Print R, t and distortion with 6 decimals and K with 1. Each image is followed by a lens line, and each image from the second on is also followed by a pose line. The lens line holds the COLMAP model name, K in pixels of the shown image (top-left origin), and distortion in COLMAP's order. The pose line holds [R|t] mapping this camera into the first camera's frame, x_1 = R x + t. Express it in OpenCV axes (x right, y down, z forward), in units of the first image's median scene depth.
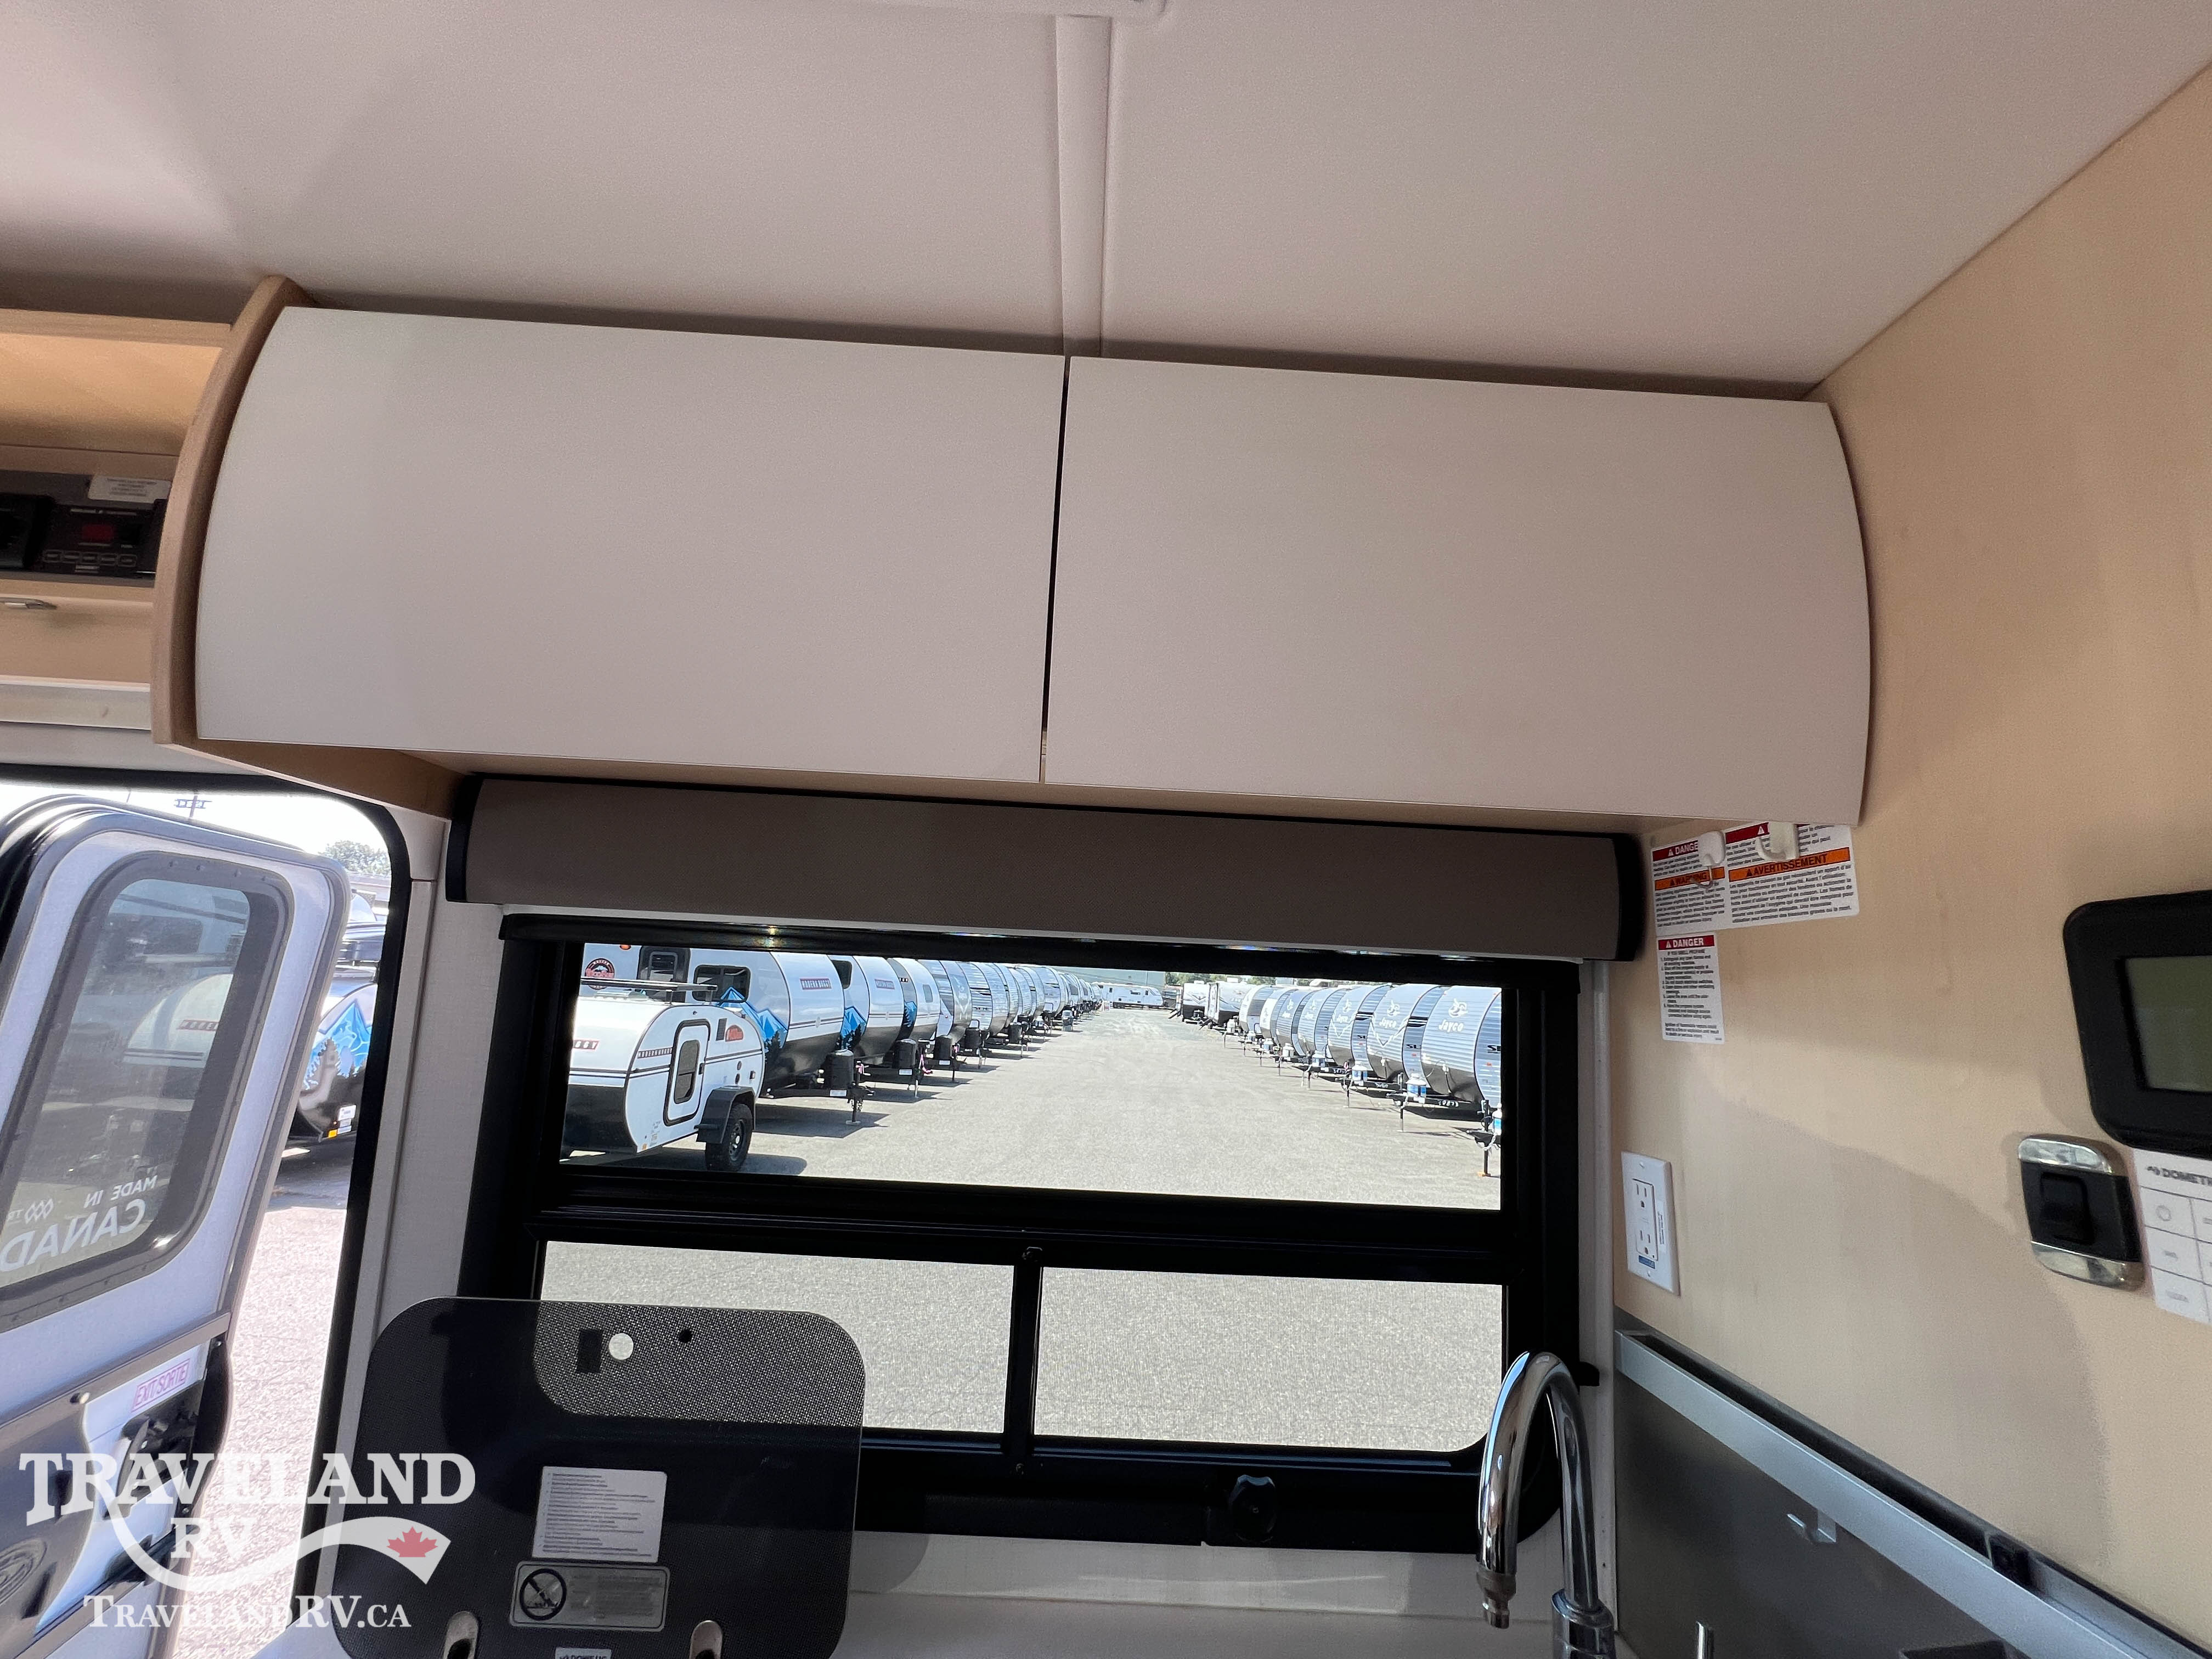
lens RADIAL K [[888.6, 0, 1102.0], [0, 888.6, 827.9], [0, 0, 1]] dist [-0.004329, 0.001109]
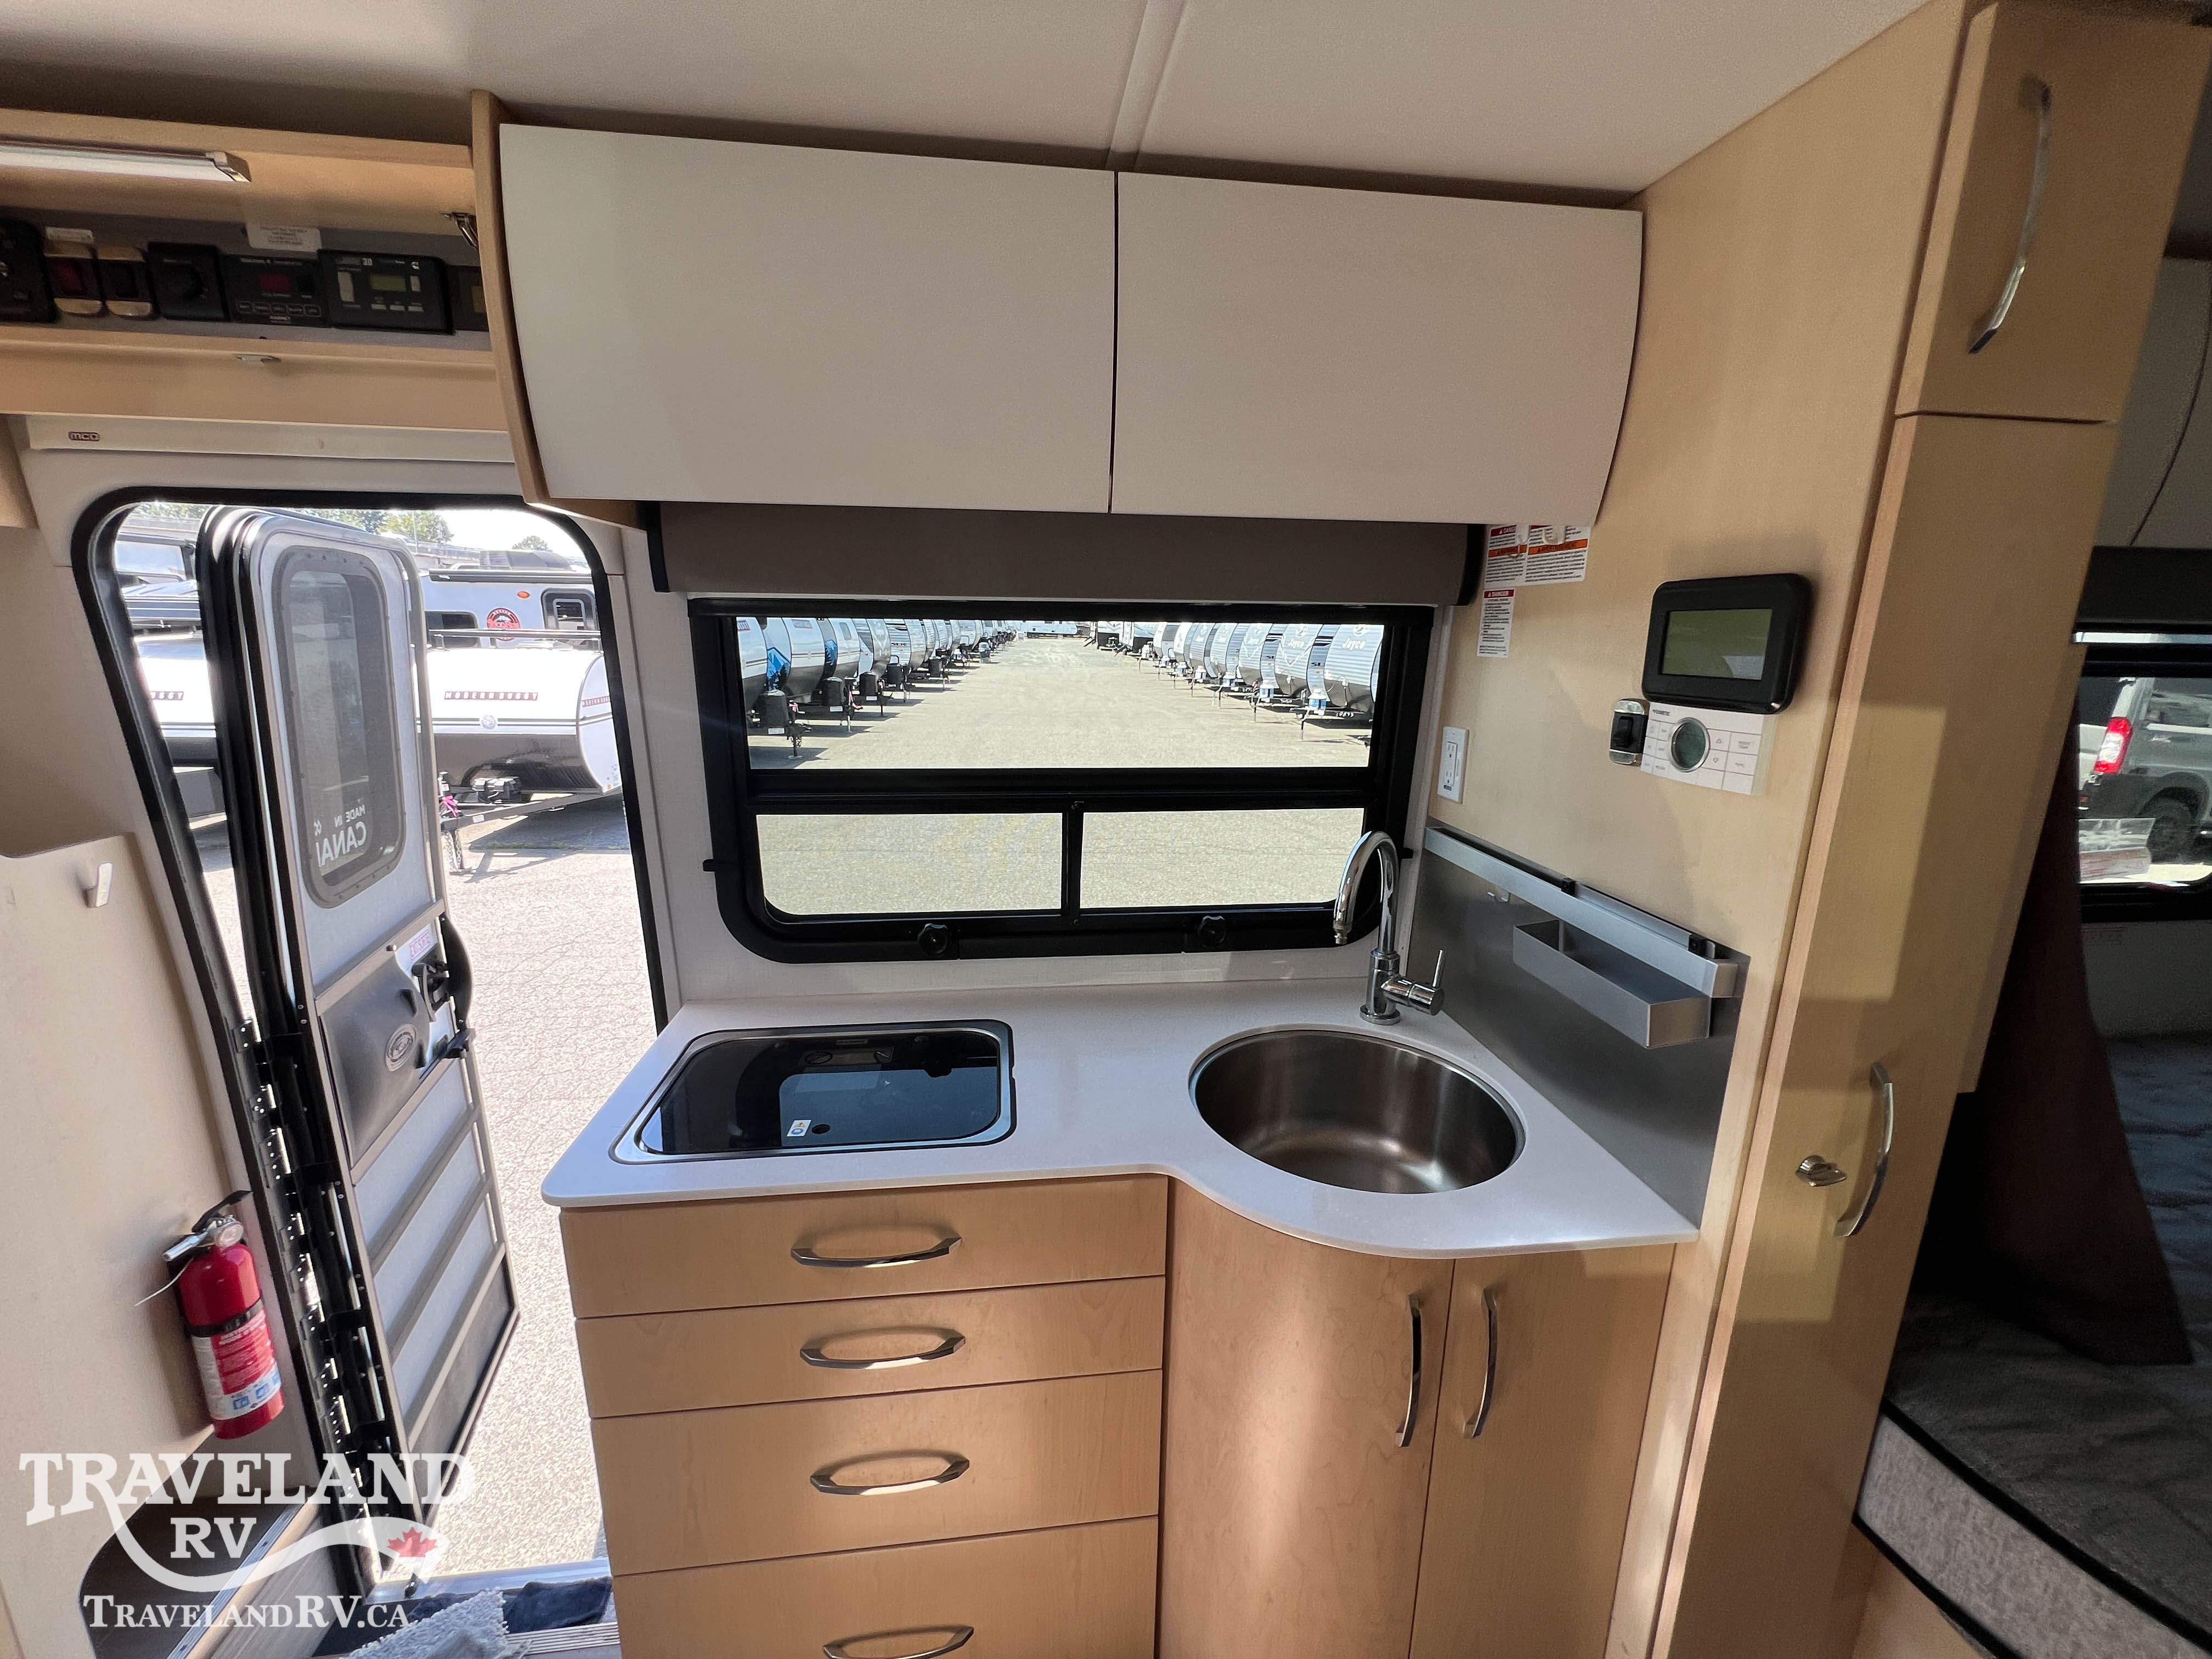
lens RADIAL K [[888.6, 0, 1100.2], [0, 888.6, 827.9], [0, 0, 1]] dist [-0.004329, 0.001109]
pose [[0.994944, -0.055789, 0.083507, -0.170361], [0.017662, 0.915750, 0.401359, -0.117397], [-0.098863, -0.397855, 0.912106, -0.459265]]
